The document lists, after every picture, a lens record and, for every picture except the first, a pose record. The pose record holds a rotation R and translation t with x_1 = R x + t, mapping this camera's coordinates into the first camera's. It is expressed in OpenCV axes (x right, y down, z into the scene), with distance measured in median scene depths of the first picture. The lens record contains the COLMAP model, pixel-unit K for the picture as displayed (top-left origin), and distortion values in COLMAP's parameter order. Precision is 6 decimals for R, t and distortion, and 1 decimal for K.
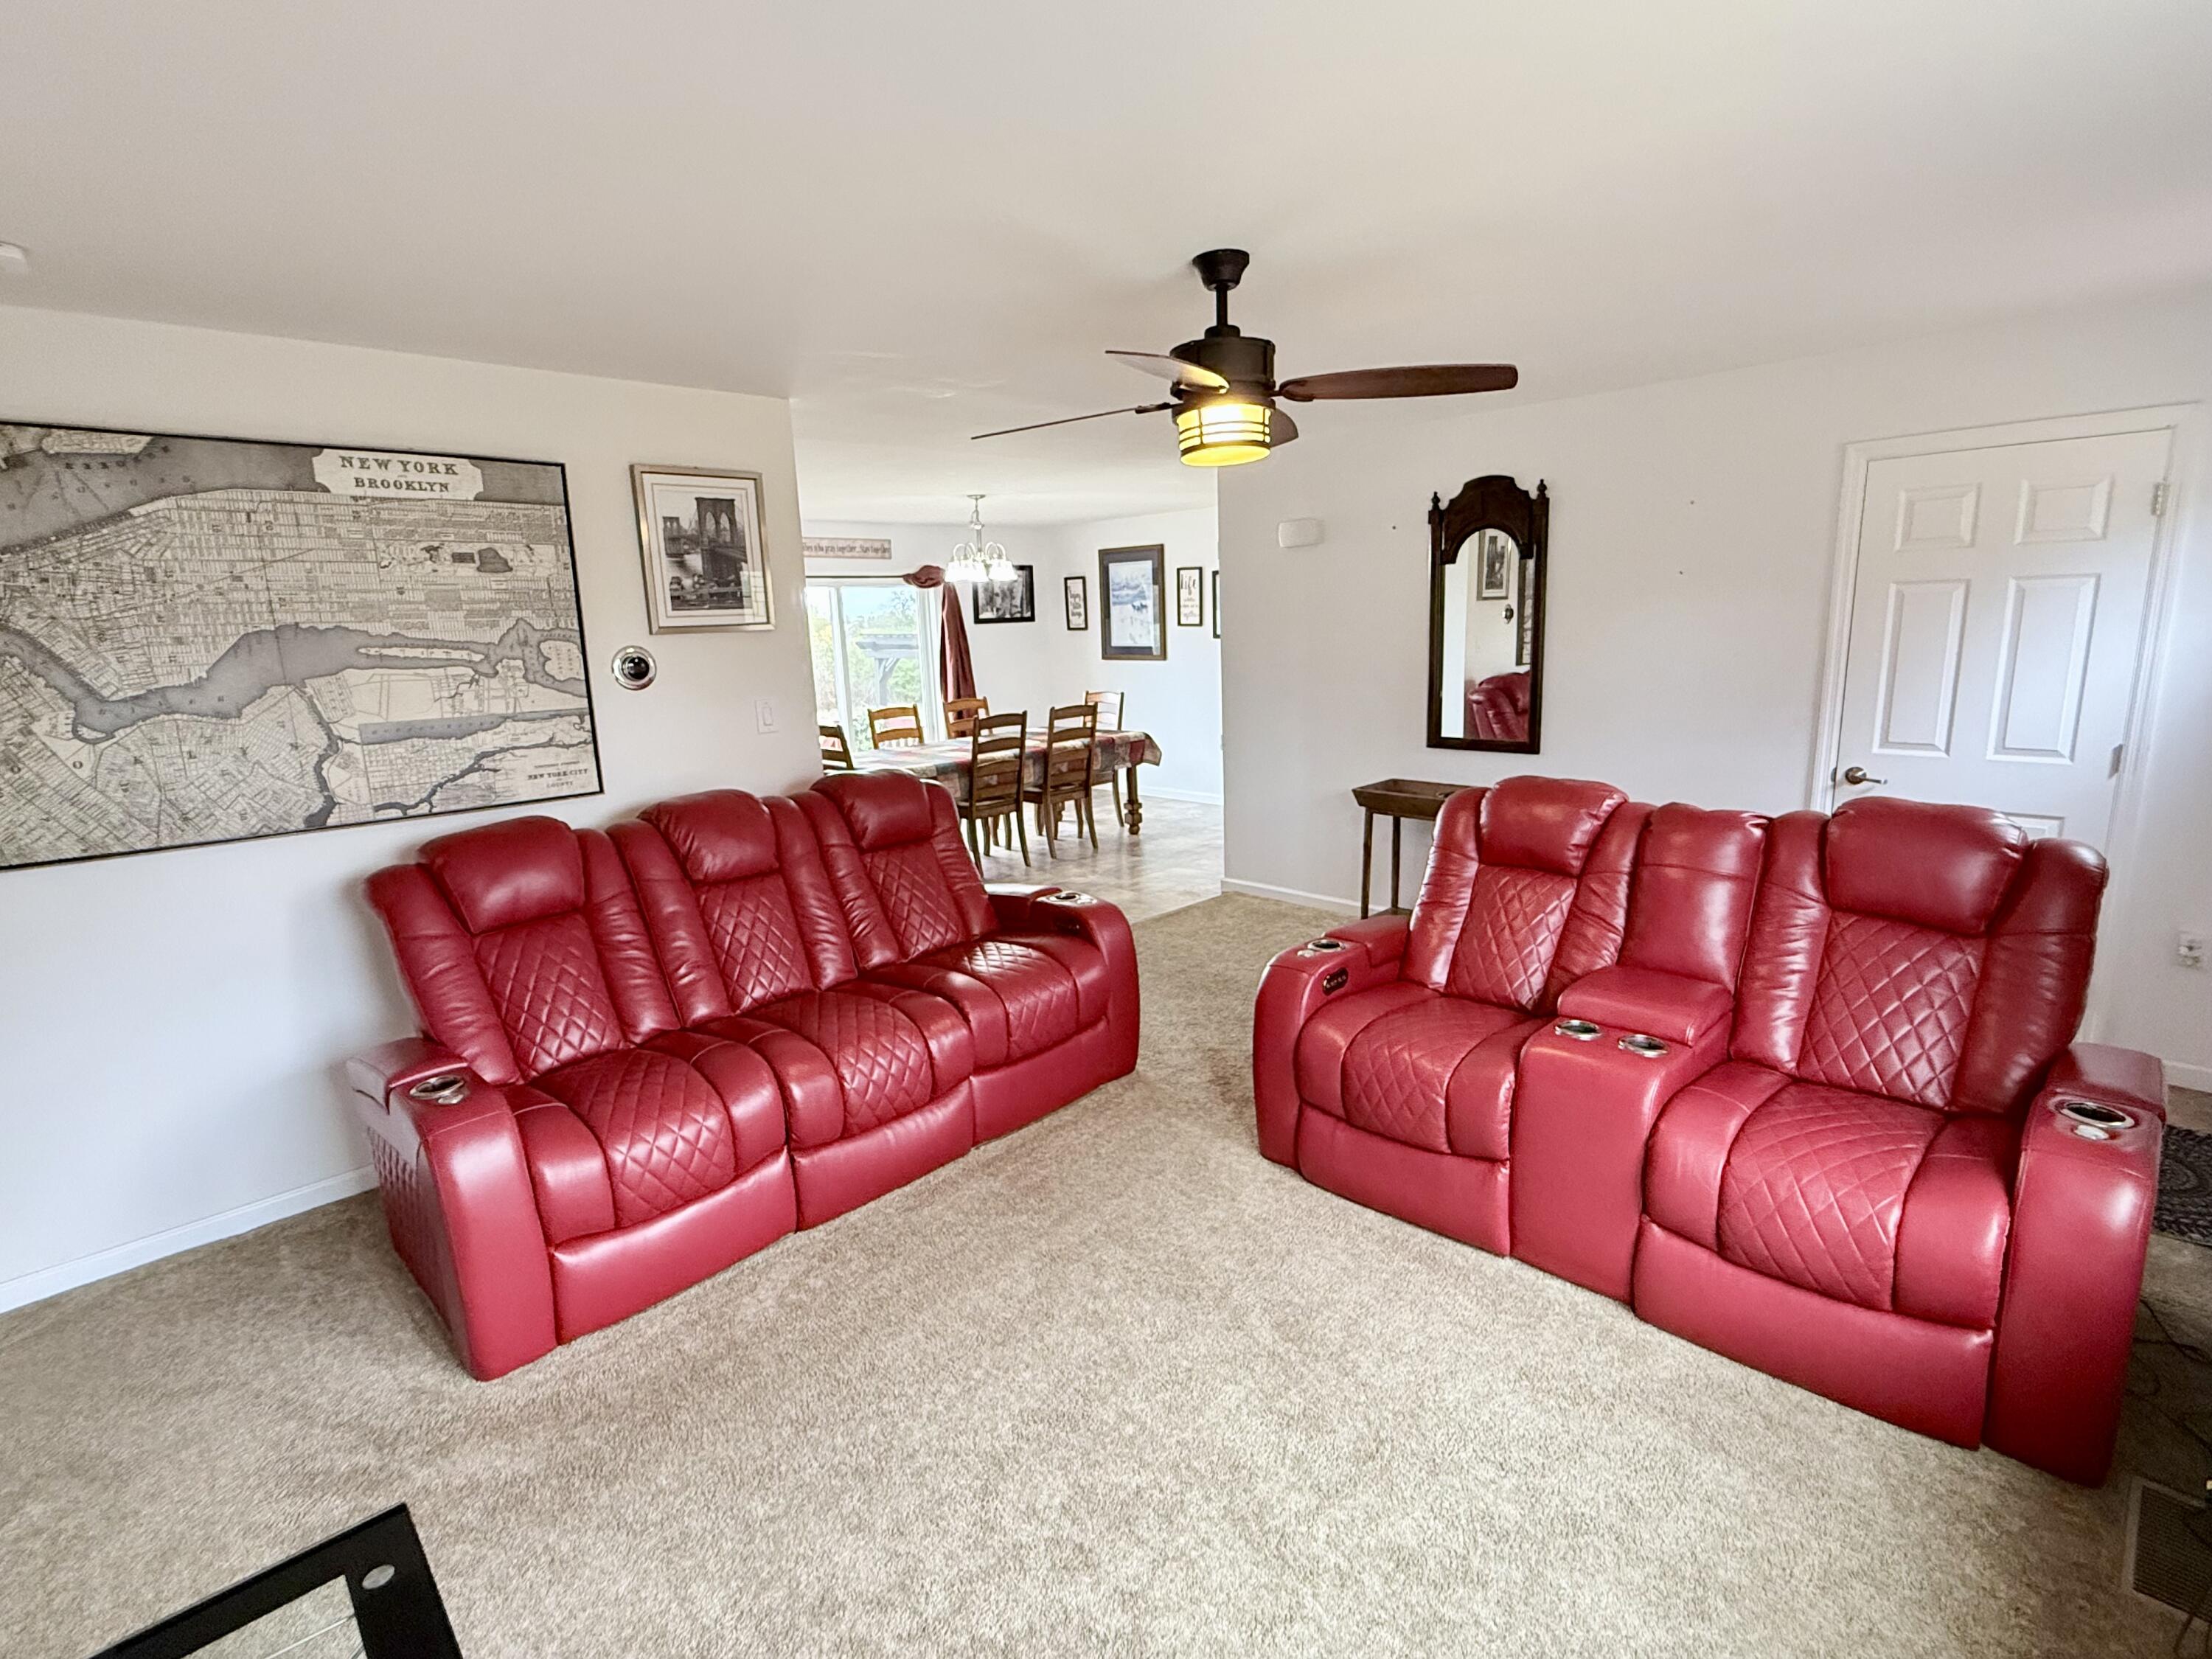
lens RADIAL K [[1061.9, 0, 1103.9], [0, 1061.9, 831.1], [0, 0, 1]] dist [0.006024, -0.003080]
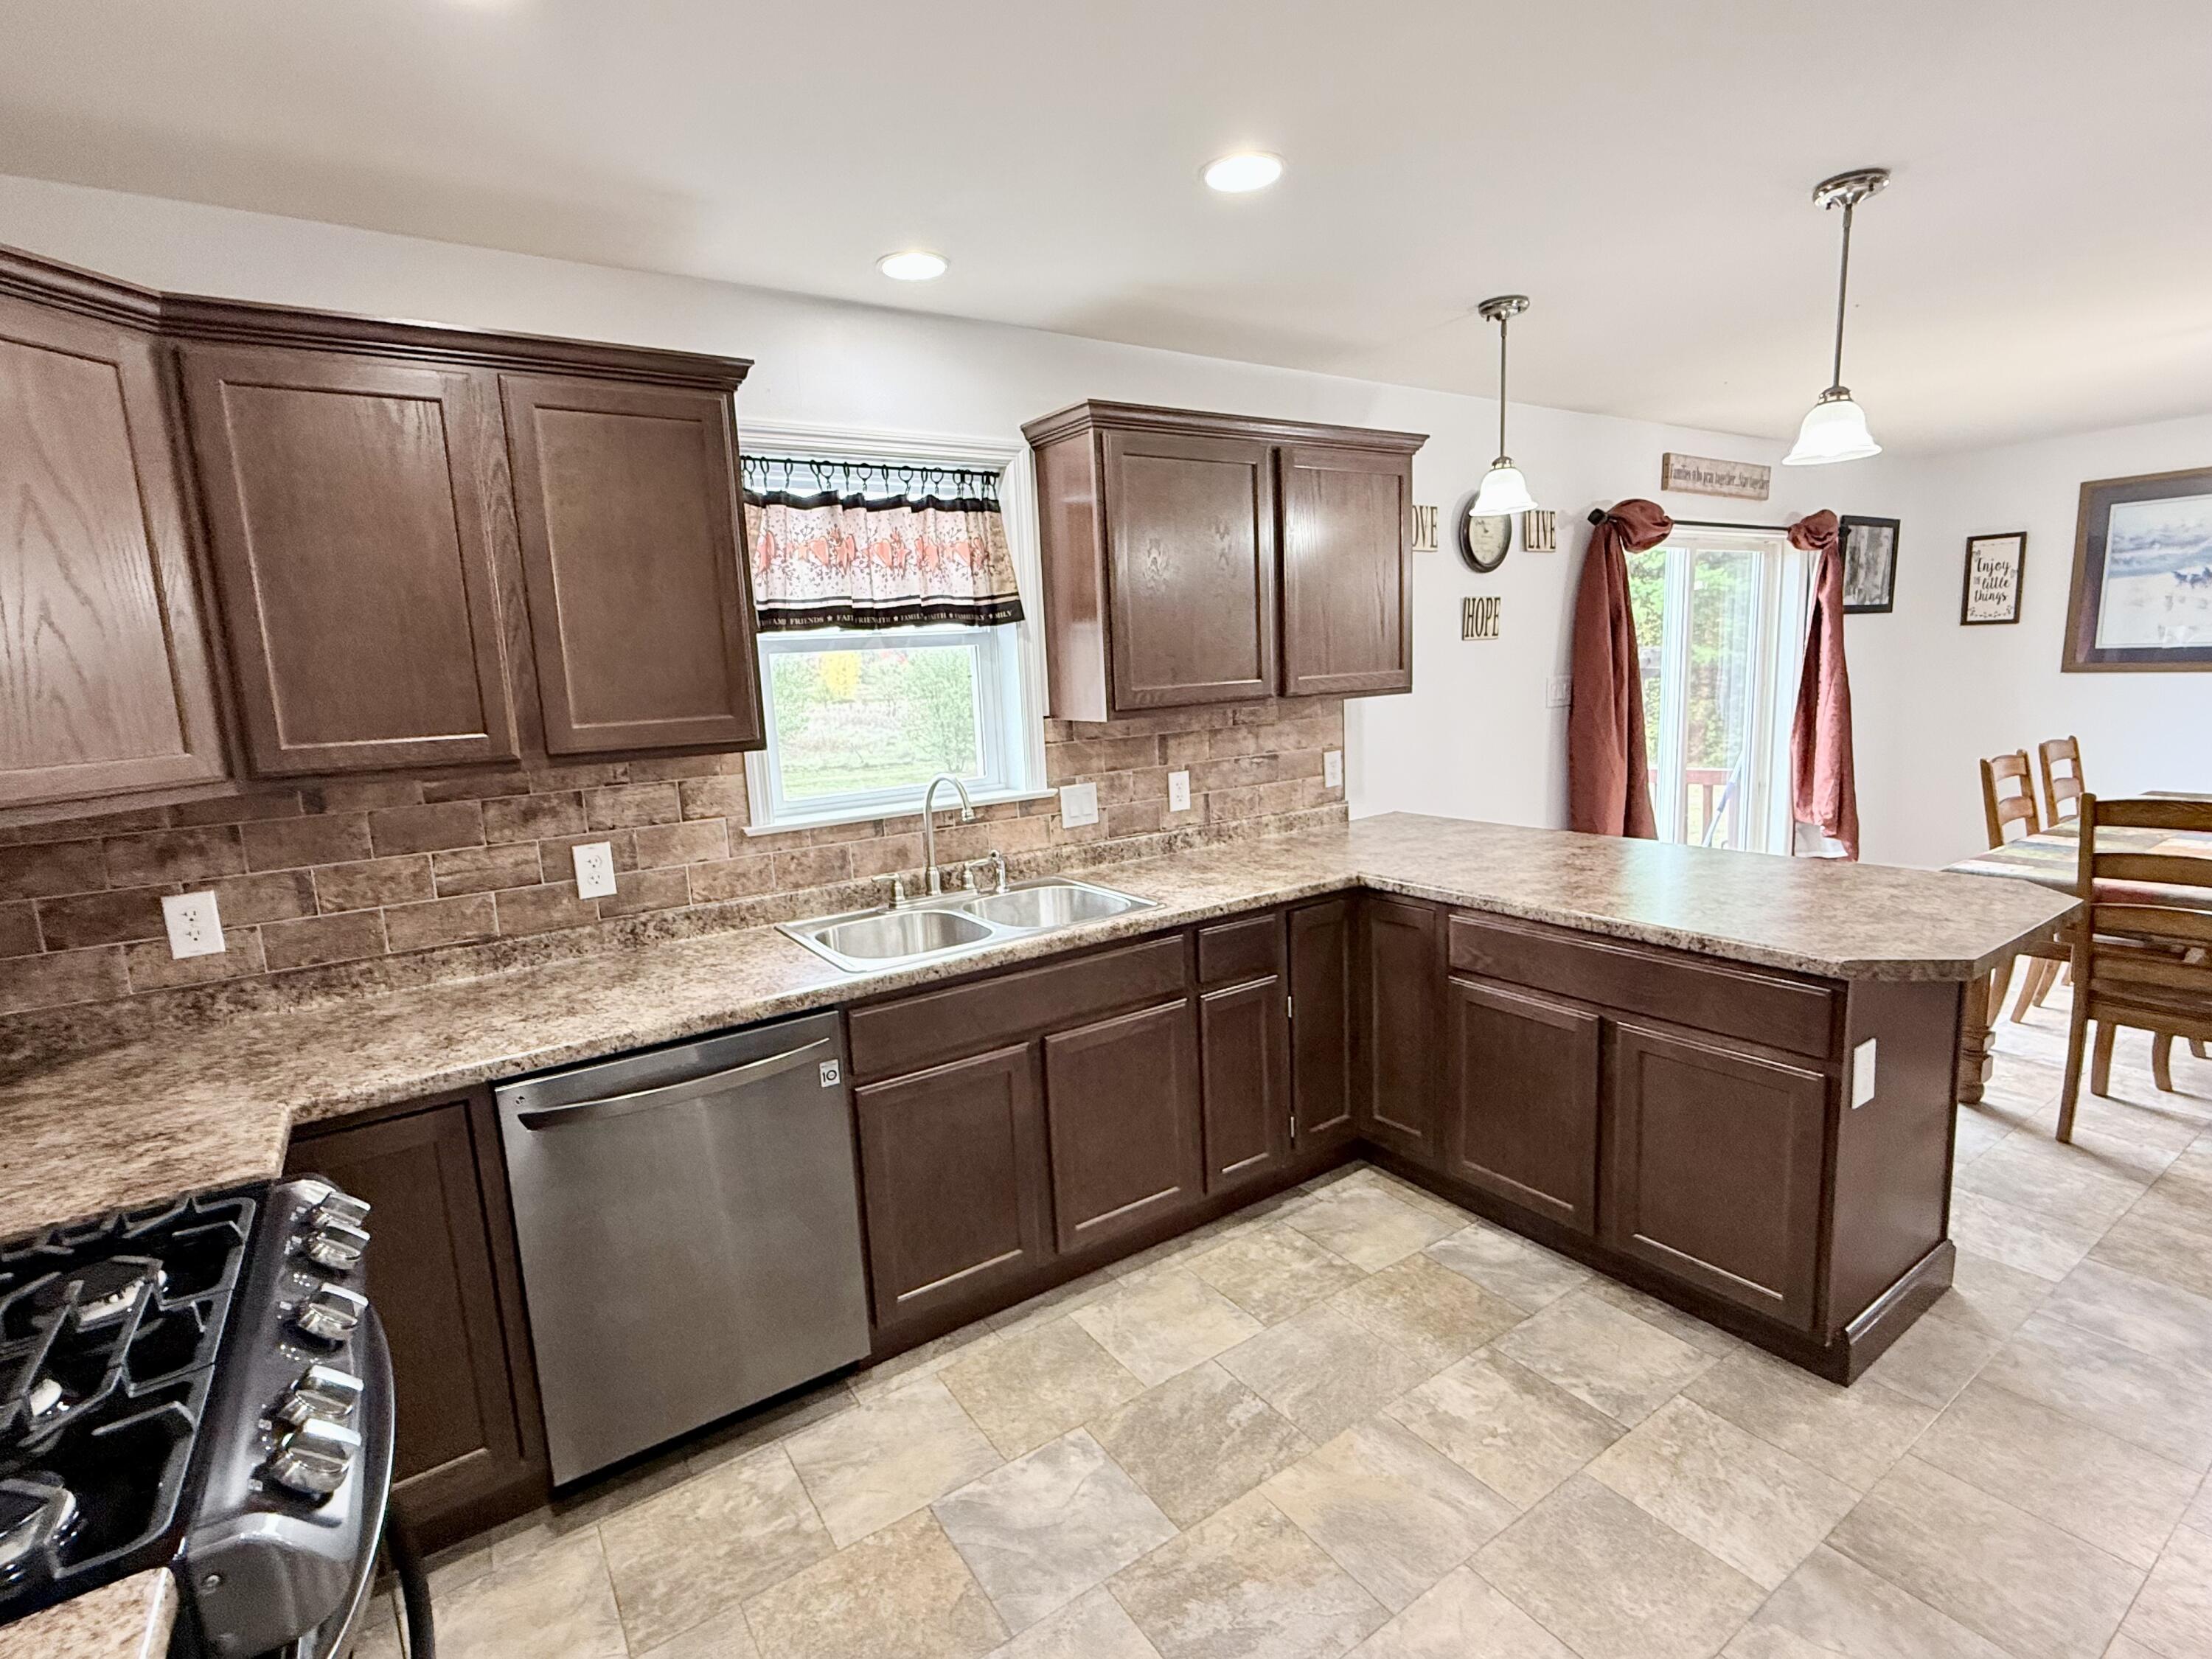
lens RADIAL K [[1061.9, 0, 1112.7], [0, 1061.9, 827.1], [0, 0, 1]] dist [0.006024, -0.003080]
pose [[0.983162, 0.016965, -0.181945, -0.446387], [-0.023790, 0.999090, -0.035391, -0.047346], [0.181180, 0.039123, 0.982672, 0.367884]]
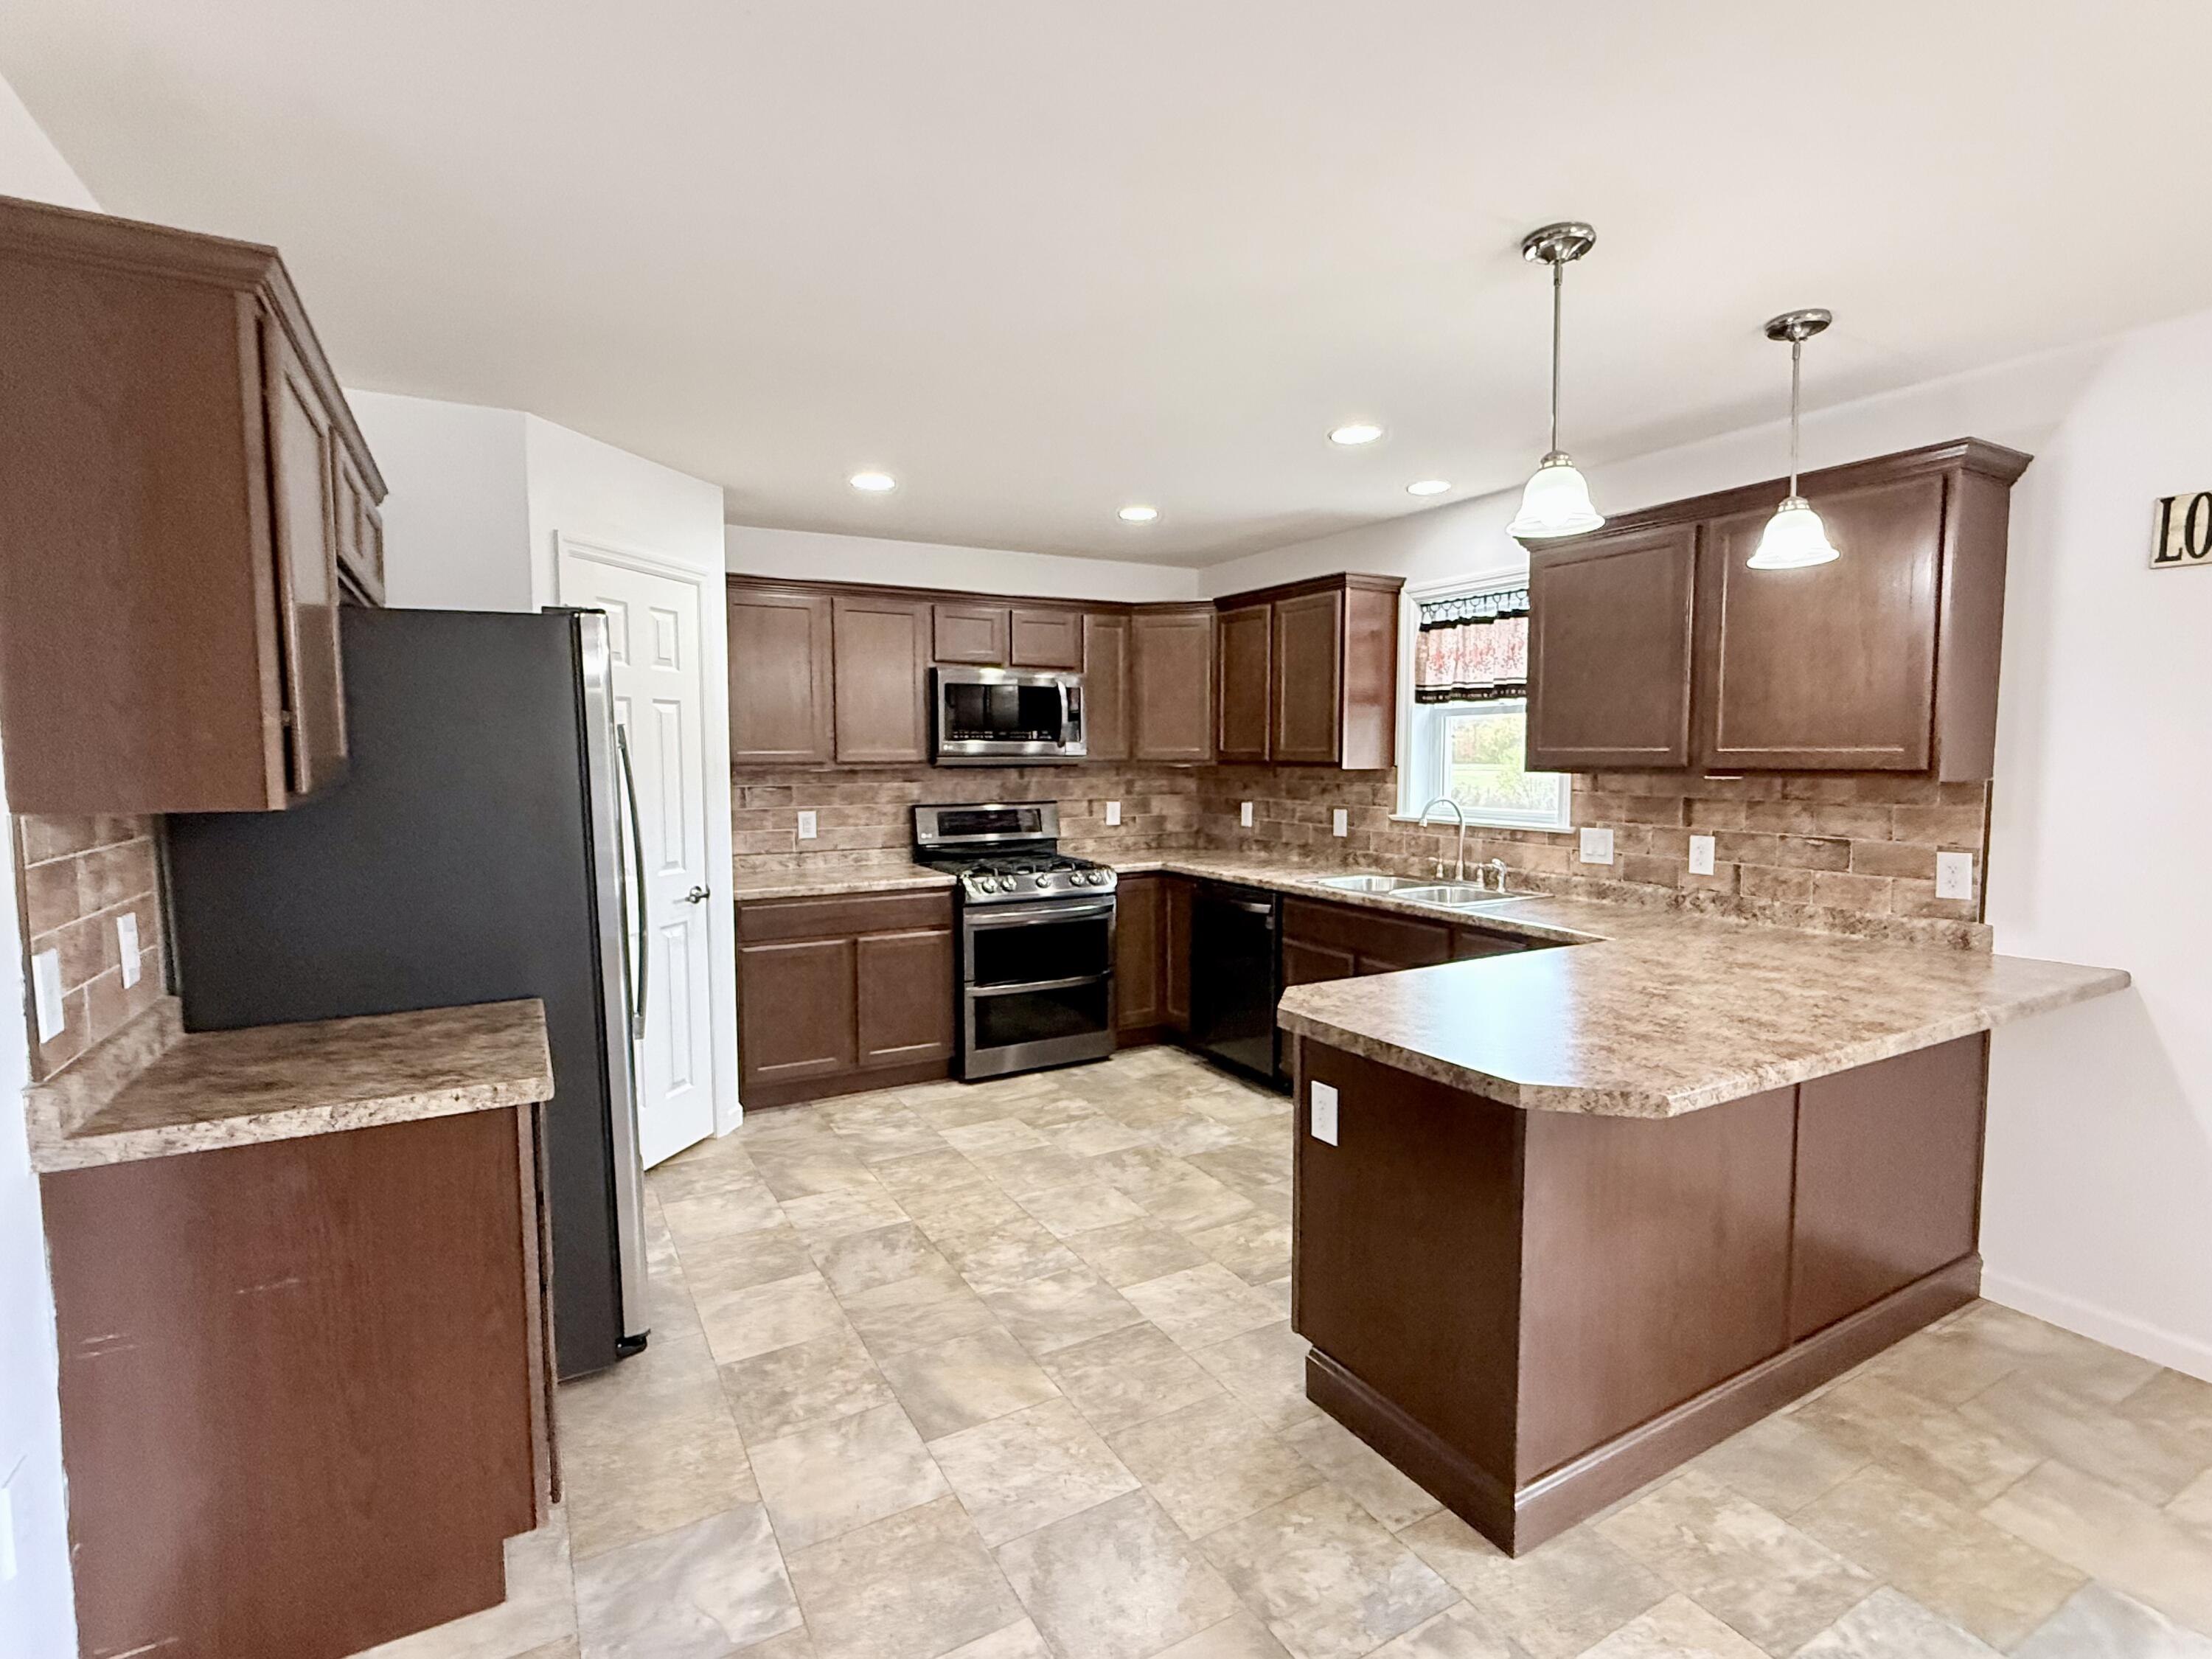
lens RADIAL K [[1061.9, 0, 1106.4], [0, 1061.9, 824.7], [0, 0, 1]] dist [0.006024, -0.003080]
pose [[-0.256026, 0.106845, -0.960747, -0.065674], [-0.182670, 0.970619, 0.156622, -0.105964], [0.949254, 0.215599, -0.228986, 0.625148]]
